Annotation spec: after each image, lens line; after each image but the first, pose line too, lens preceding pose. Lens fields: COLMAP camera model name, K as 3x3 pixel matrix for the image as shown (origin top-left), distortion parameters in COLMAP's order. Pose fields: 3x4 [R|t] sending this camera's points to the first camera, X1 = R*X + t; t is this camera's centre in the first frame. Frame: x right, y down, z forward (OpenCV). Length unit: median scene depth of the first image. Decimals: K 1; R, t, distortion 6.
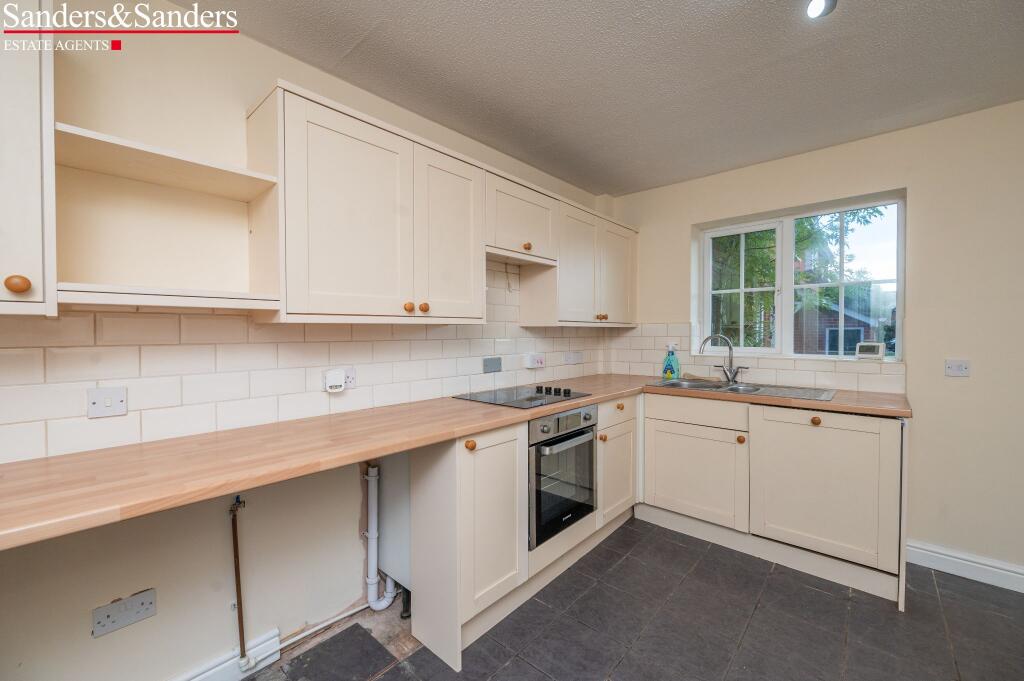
lens RADIAL K [[411.6, 0, 508.4], [0, 411.6, 338.9], [0, 0, 1]] dist [-0.001894, -0.000348]
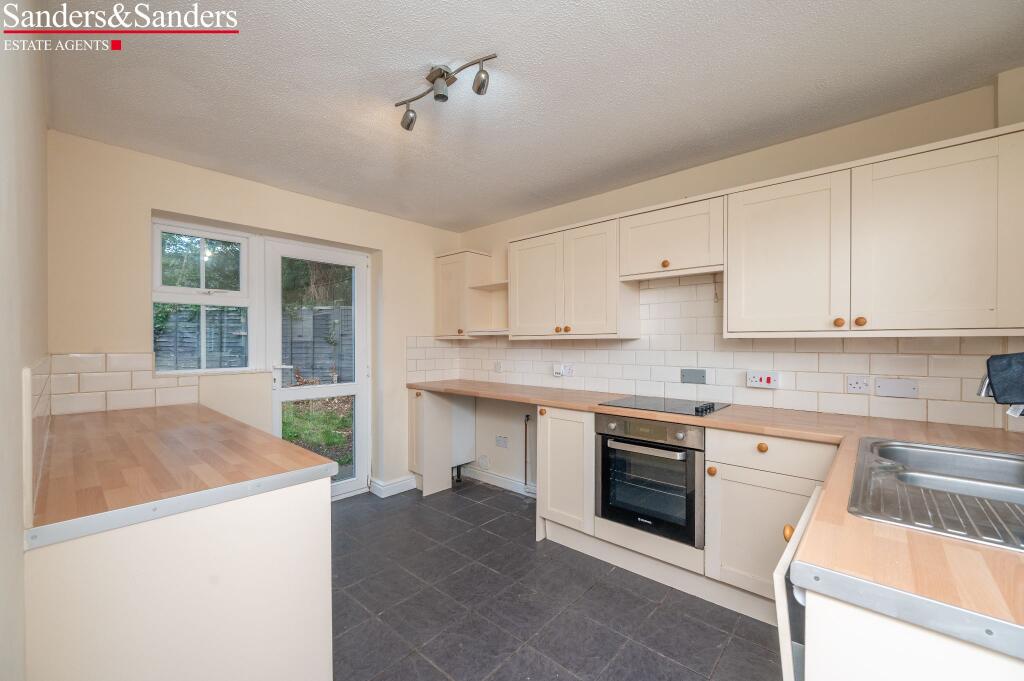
lens RADIAL K [[417.3, 0, 512.0], [0, 417.3, 339.3], [0, 0, 1]] dist [-0.000911, -0.000200]
pose [[0.001159, -0.005146, -0.999986, 1.032653], [-0.015874, 0.999861, -0.005164, -0.016759], [0.999873, 0.015880, 0.001077, 0.557587]]
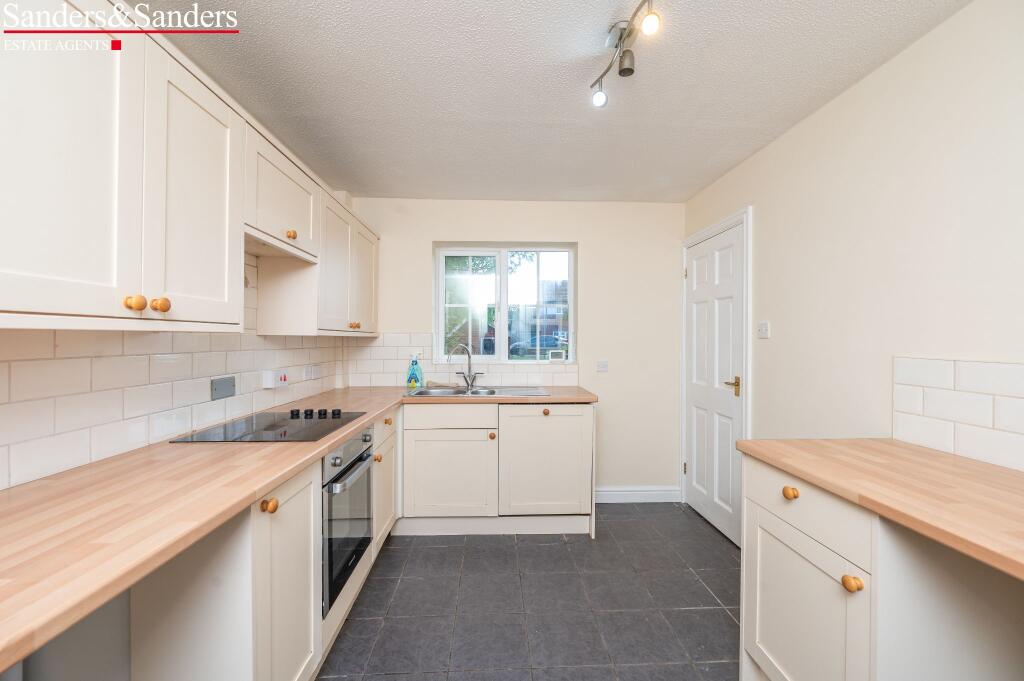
lens RADIAL K [[408.0, 0, 512.0], [0, 408.0, 340.5], [0, 0, 1]] dist [-0.000697, -0.000007]
pose [[0.713208, 0.003328, 0.700944, -0.183966], [0.005876, 0.999925, -0.010726, -0.009751], [-0.700928, 0.011768, 0.713135, 0.135330]]
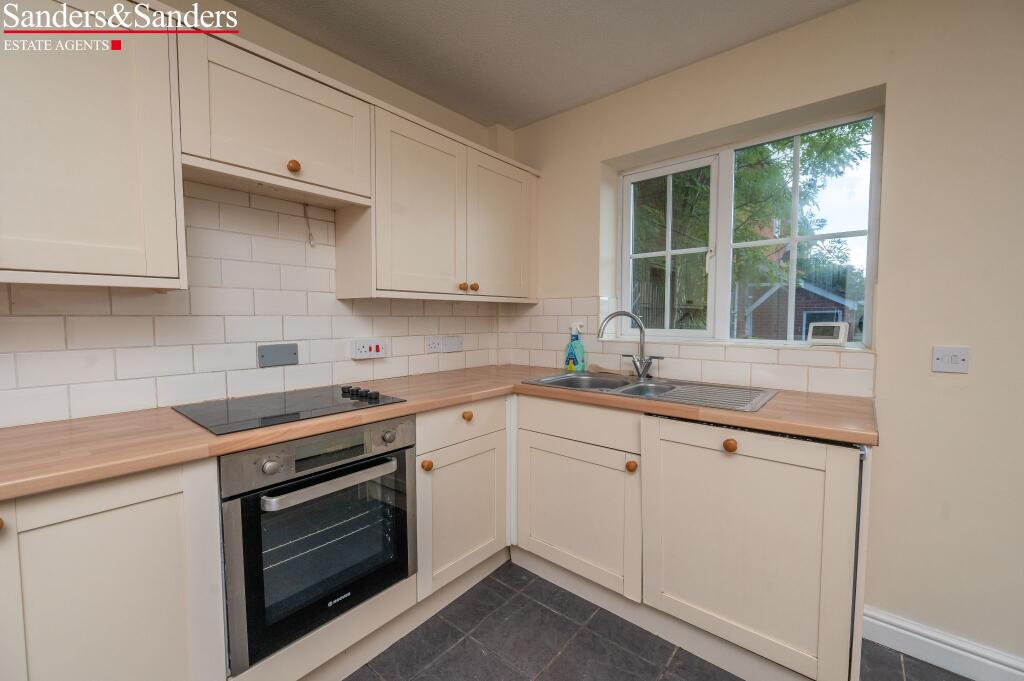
lens RADIAL K [[417.3, 0, 512.0], [0, 417.3, 339.3], [0, 0, 1]] dist [-0.000911, -0.000200]
pose [[0.999394, -0.000451, 0.034793, 0.326225], [-0.000928, 0.999214, 0.039621, 0.010651], [-0.034784, -0.039630, 0.998609, 0.317176]]
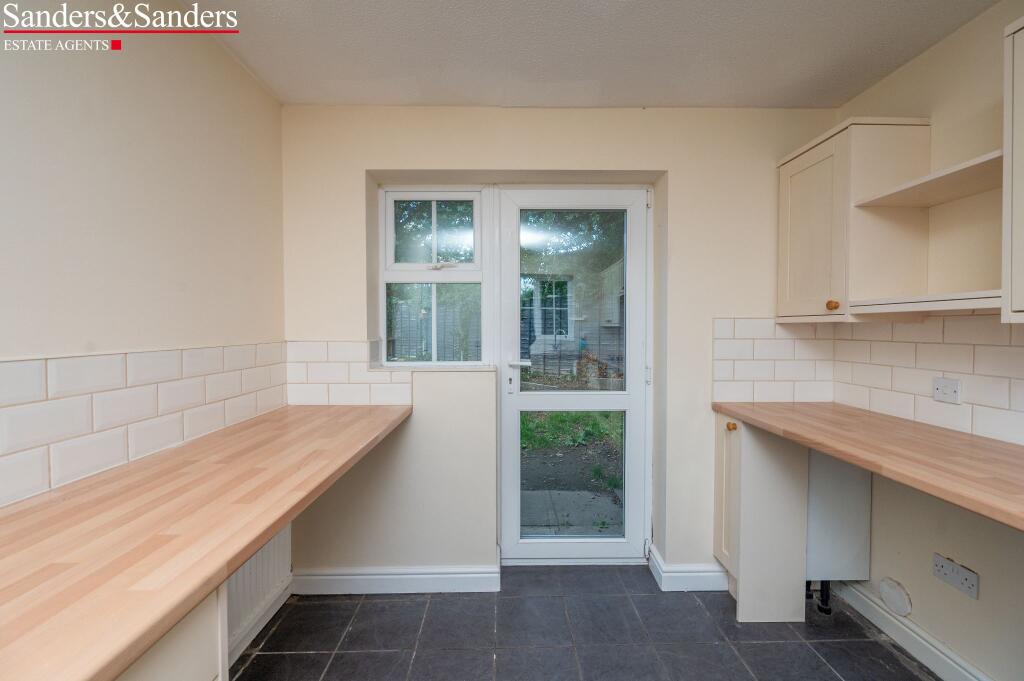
lens RADIAL K [[417.3, 0, 512.0], [0, 417.3, 339.3], [0, 0, 1]] dist [-0.000911, -0.000200]
pose [[-0.729042, 0.021503, -0.684132, 0.404476], [-0.009108, 0.999113, 0.041109, -0.017944], [0.684409, 0.036202, -0.728199, 0.515767]]
